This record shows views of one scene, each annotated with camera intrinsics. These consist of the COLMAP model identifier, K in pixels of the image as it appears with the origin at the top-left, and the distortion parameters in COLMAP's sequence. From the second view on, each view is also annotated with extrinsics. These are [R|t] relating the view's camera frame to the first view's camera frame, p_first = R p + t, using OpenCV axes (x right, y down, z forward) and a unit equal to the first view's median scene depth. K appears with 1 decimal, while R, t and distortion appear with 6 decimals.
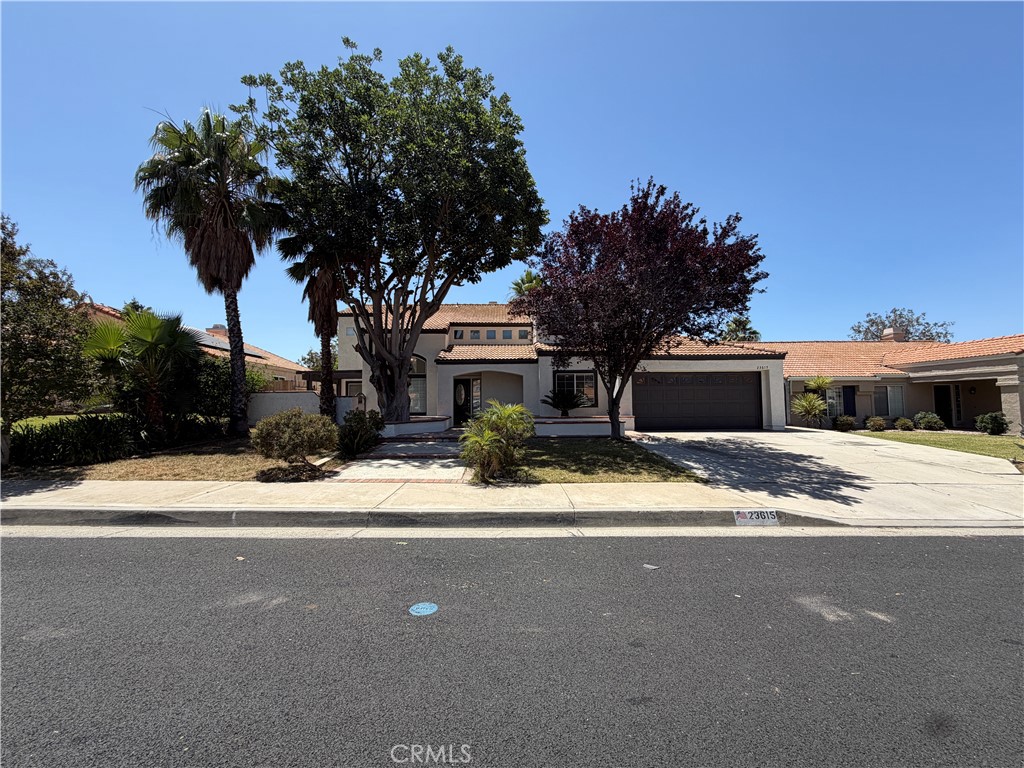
lens RADIAL K [[410.9, 0, 509.8], [0, 410.9, 383.5], [0, 0, 1]] dist [-0.000949, 0.000079]
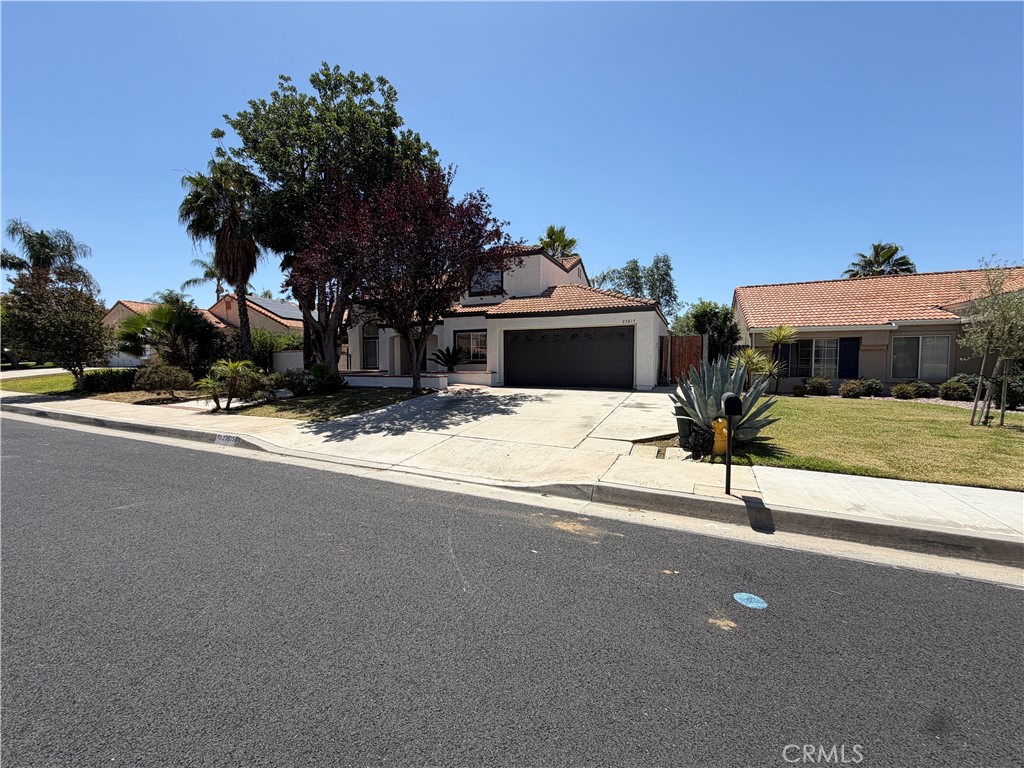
lens RADIAL K [[410.9, 0, 503.5], [0, 410.9, 387.4], [0, 0, 1]] dist [-0.000949, 0.000079]
pose [[0.903343, 0.030064, -0.427863, 0.790748], [0.018690, 0.993834, 0.109293, 0.002192], [0.428511, -0.106726, 0.897211, 0.055570]]
